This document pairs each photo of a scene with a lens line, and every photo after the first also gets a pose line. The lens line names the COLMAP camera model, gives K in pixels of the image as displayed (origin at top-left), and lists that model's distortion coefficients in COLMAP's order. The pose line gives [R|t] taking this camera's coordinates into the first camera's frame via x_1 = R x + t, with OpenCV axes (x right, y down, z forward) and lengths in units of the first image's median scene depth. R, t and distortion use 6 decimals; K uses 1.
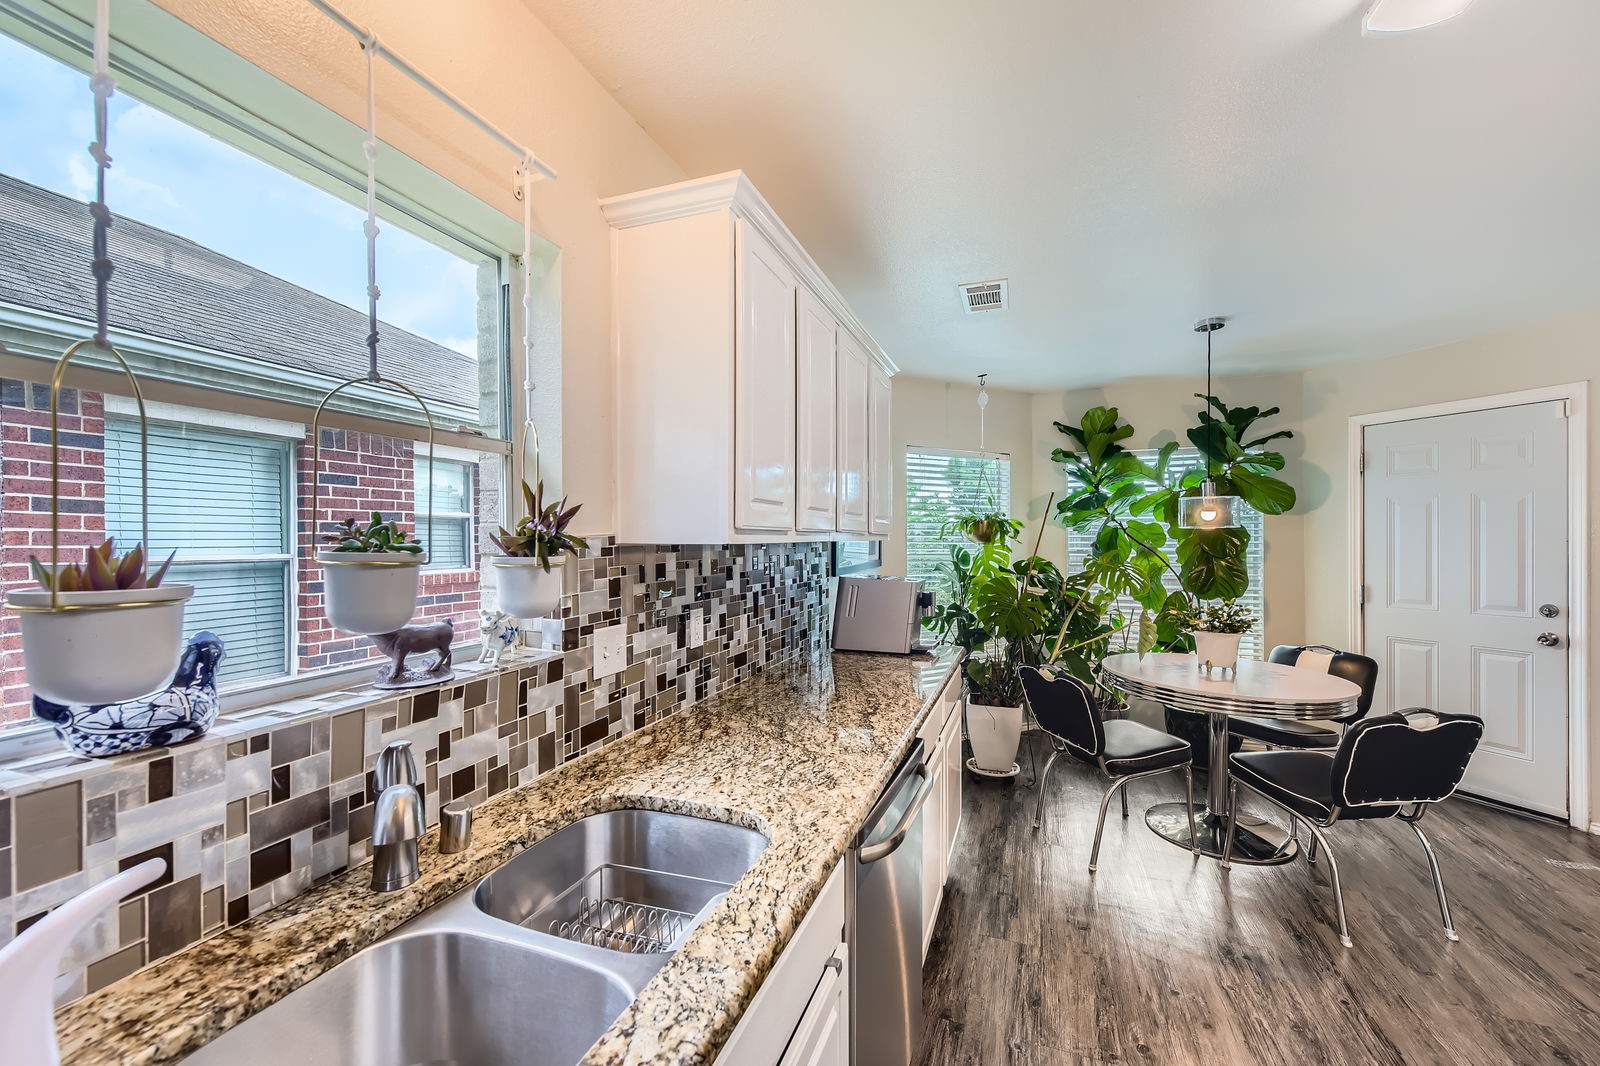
lens RADIAL K [[636.6, 0, 801.0], [0, 636.6, 538.0], [0, 0, 1]] dist [0.005996, -0.001475]
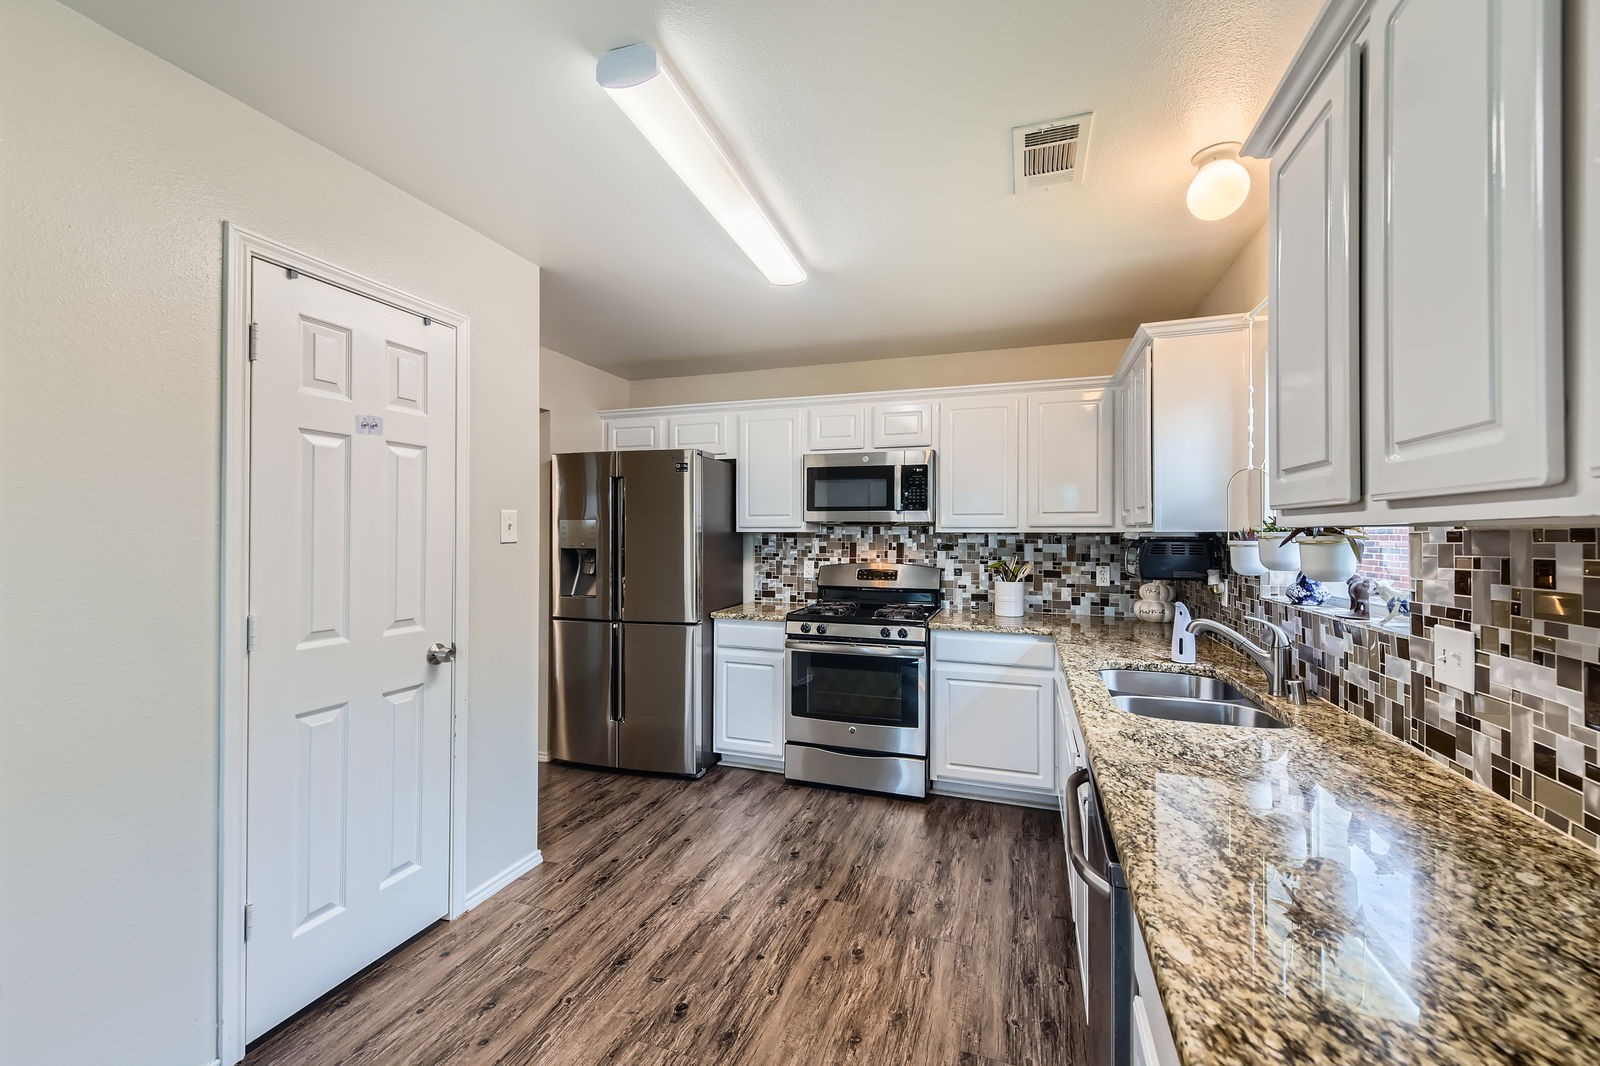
lens RADIAL K [[636.6, 0, 800.6], [0, 636.6, 530.7], [0, 0, 1]] dist [0.005996, -0.001475]
pose [[-0.999773, -0.001488, -0.021262, 0.491139], [-0.001377, 0.999985, -0.005223, 0.017139], [0.021270, -0.005193, -0.999760, 1.594082]]
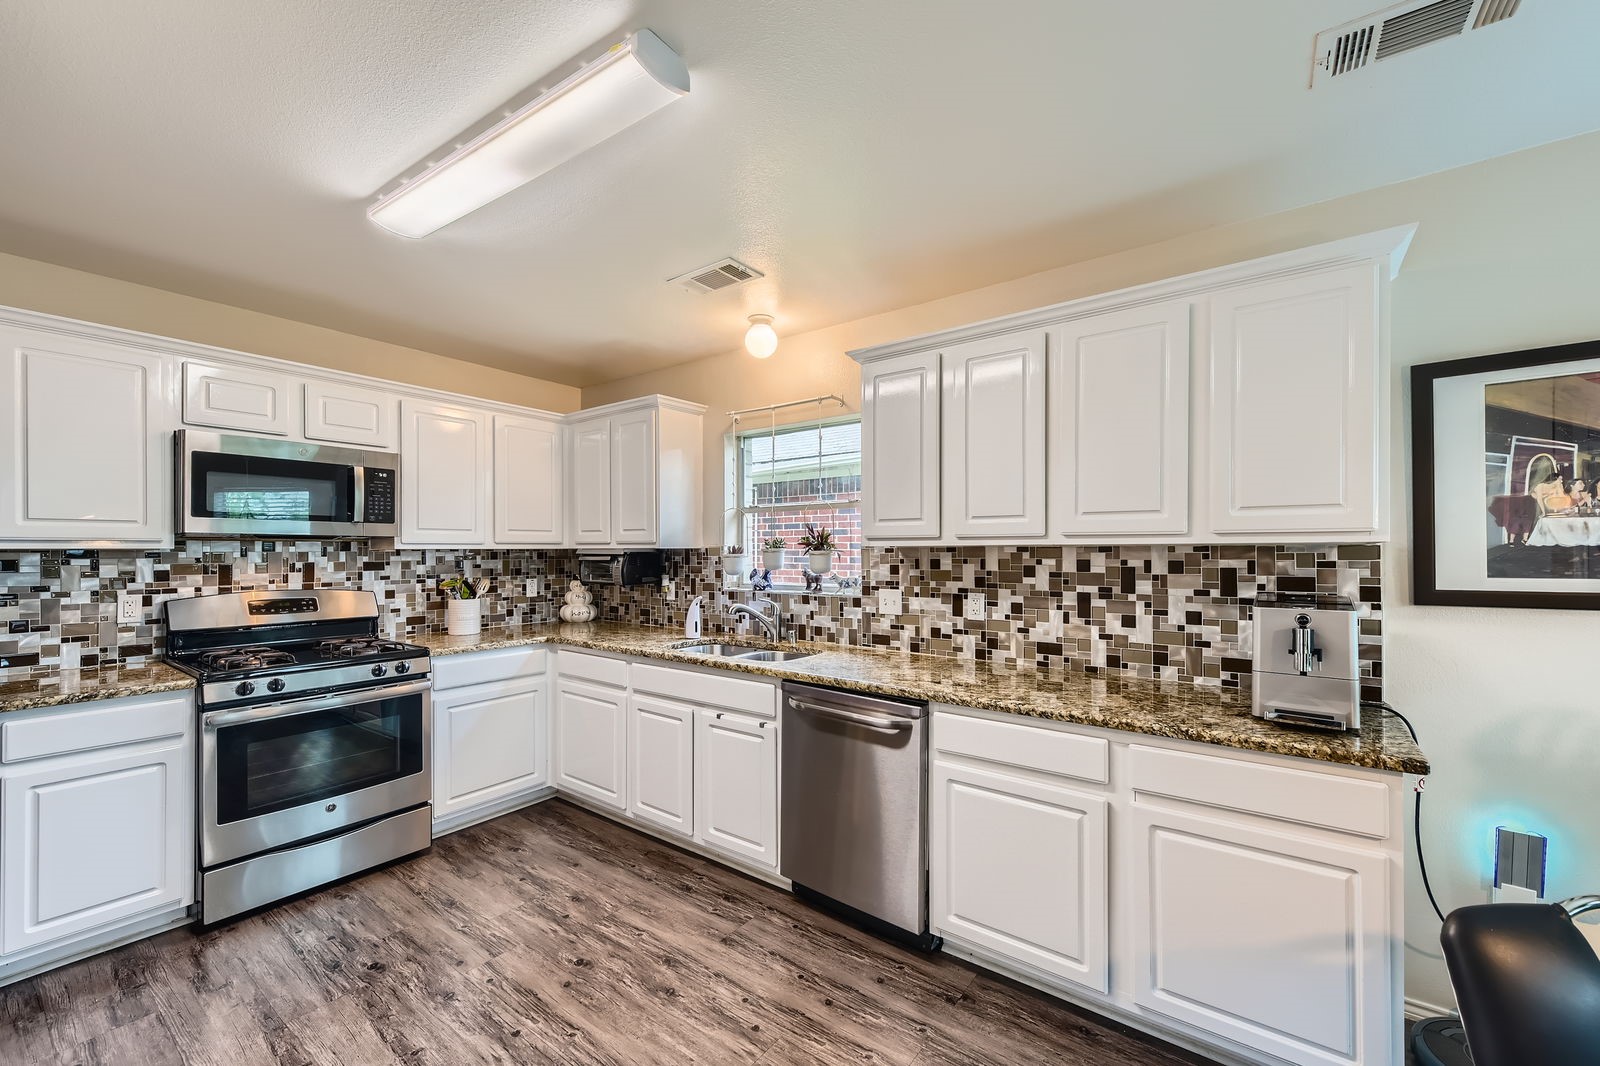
lens RADIAL K [[636.6, 0, 811.5], [0, 636.6, 546.0], [0, 0, 1]] dist [0.005996, -0.001475]
pose [[-0.274851, -0.003275, -0.961481, 1.426872], [0.003105, 0.999986, -0.004294, 0.013883], [0.961482, -0.004166, -0.274837, 1.149888]]
